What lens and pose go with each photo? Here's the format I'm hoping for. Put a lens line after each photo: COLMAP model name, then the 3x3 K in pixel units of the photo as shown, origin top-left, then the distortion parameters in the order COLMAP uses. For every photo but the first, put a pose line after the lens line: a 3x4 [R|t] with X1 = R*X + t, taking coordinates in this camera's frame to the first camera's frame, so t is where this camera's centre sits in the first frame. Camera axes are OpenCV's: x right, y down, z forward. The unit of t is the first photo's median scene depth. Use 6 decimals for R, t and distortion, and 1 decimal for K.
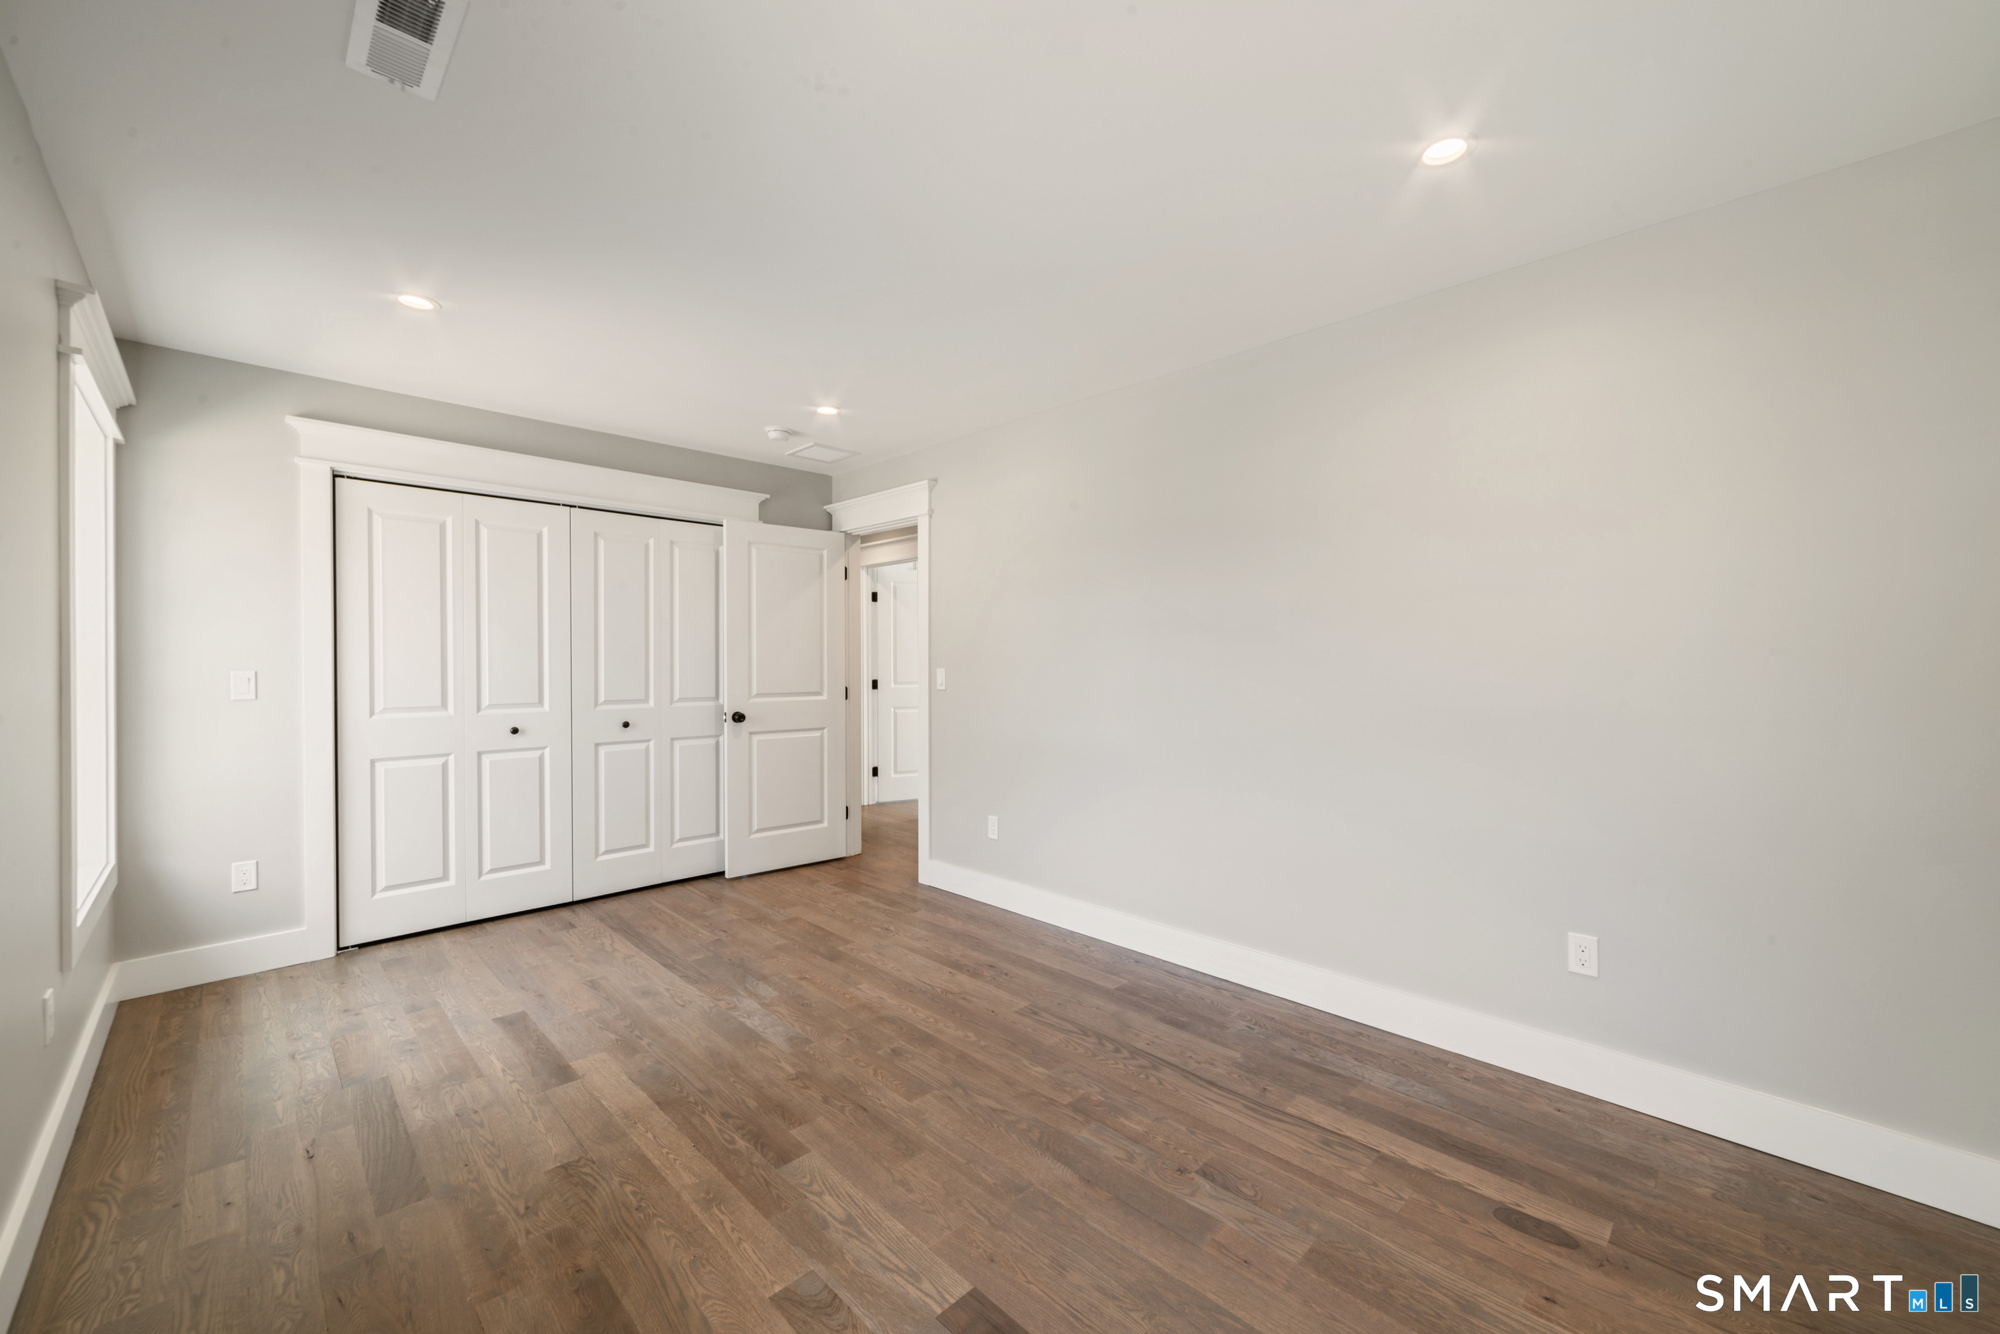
lens RADIAL K [[774.4, 0, 1001.2], [0, 774.4, 664.4], [0, 0, 1]] dist [-0.004338, 0.001429]
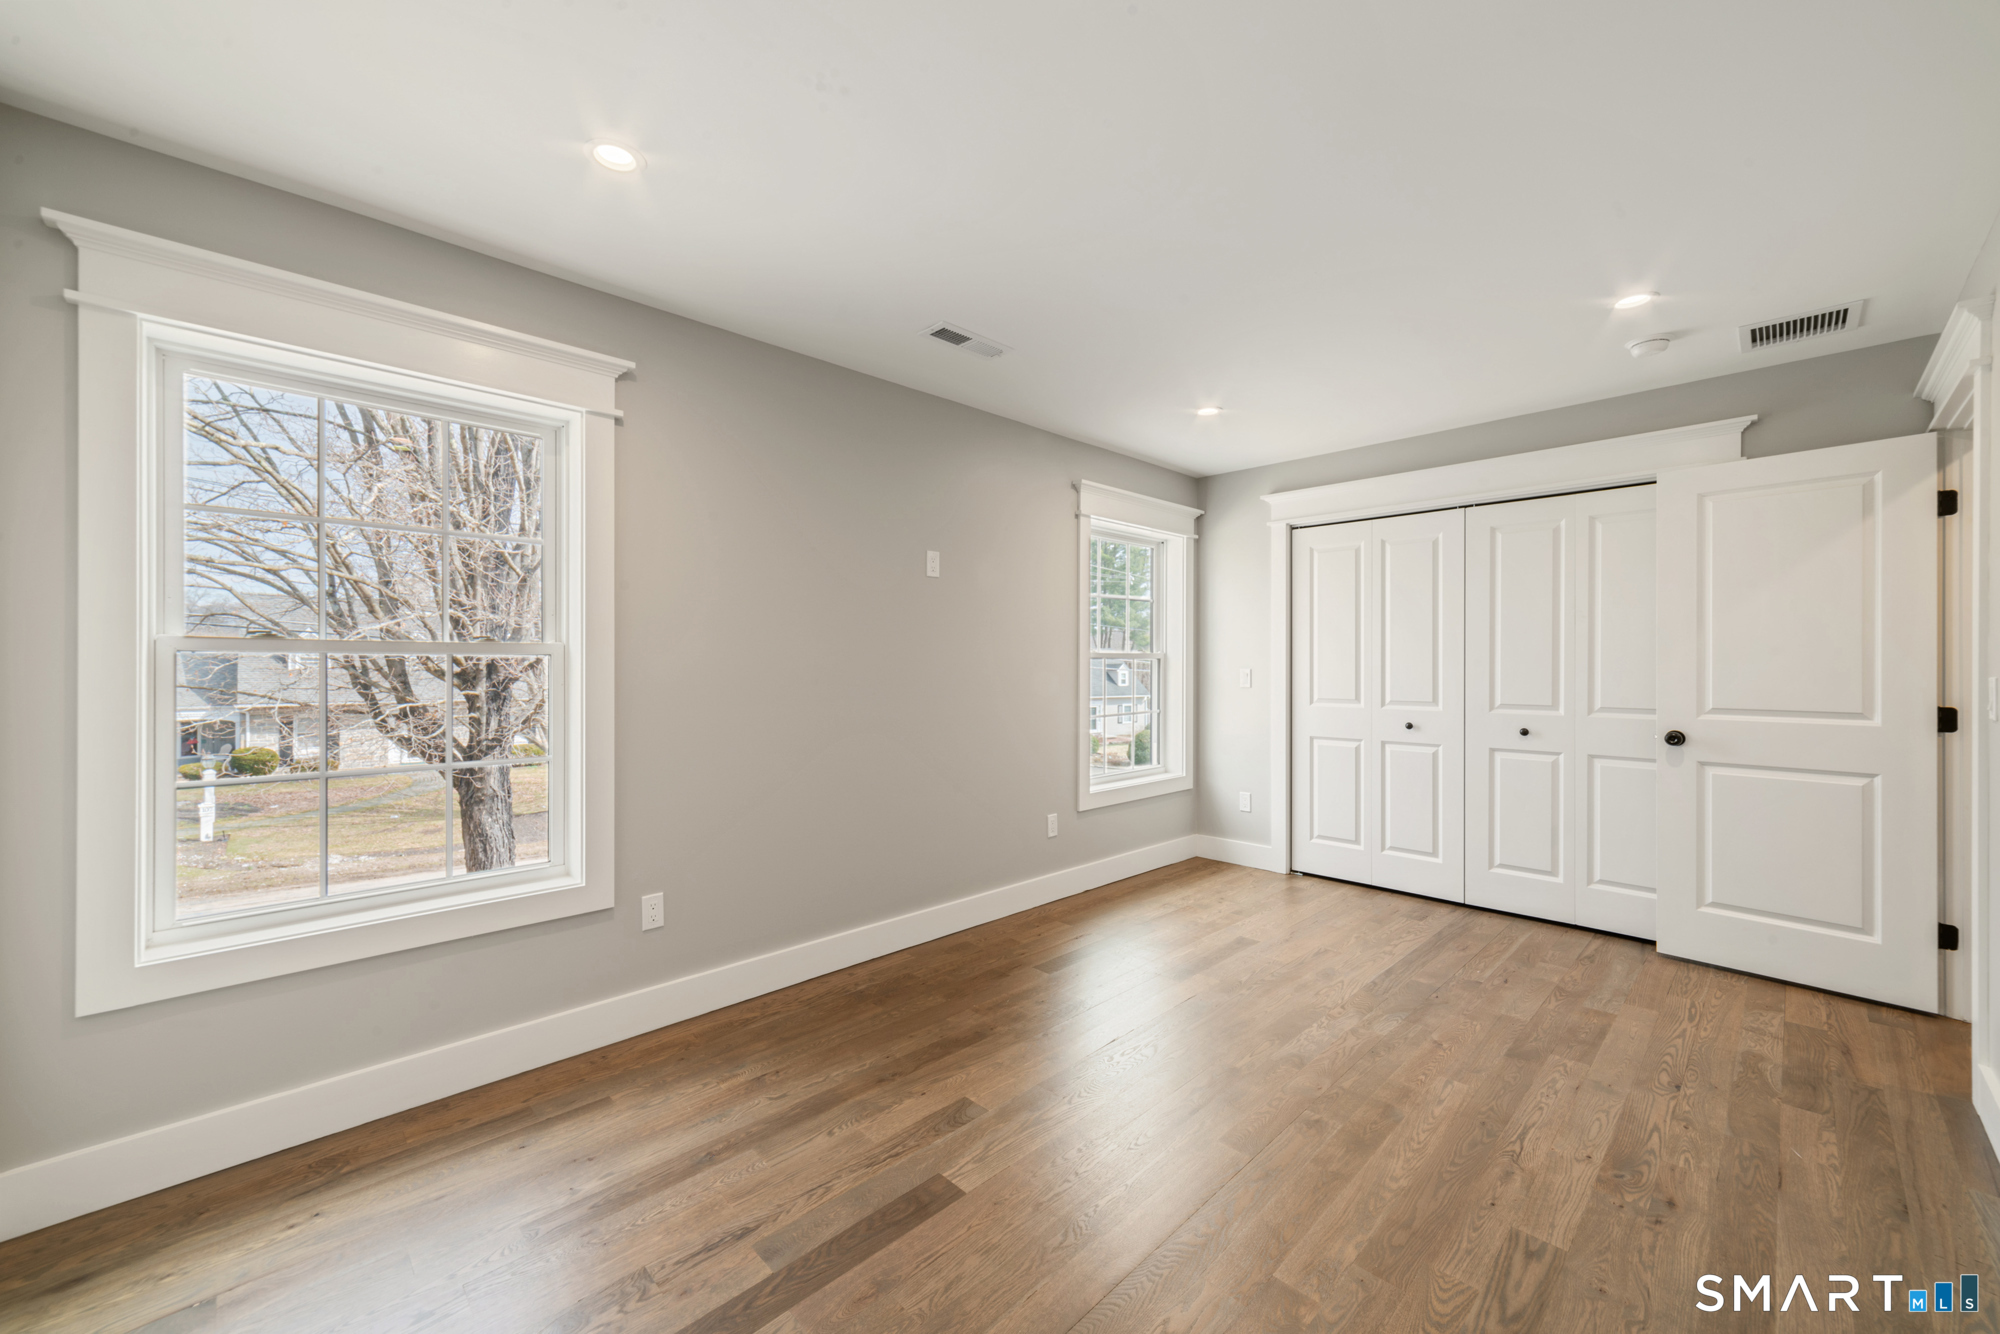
lens RADIAL K [[774.4, 0, 1003.0], [0, 774.4, 668.0], [0, 0, 1]] dist [-0.004338, 0.001429]
pose [[-0.014627, 0.007040, -0.999868, 0.501102], [-0.002846, 0.999971, 0.007083, -0.002437], [0.999889, 0.002949, -0.014607, 0.470433]]
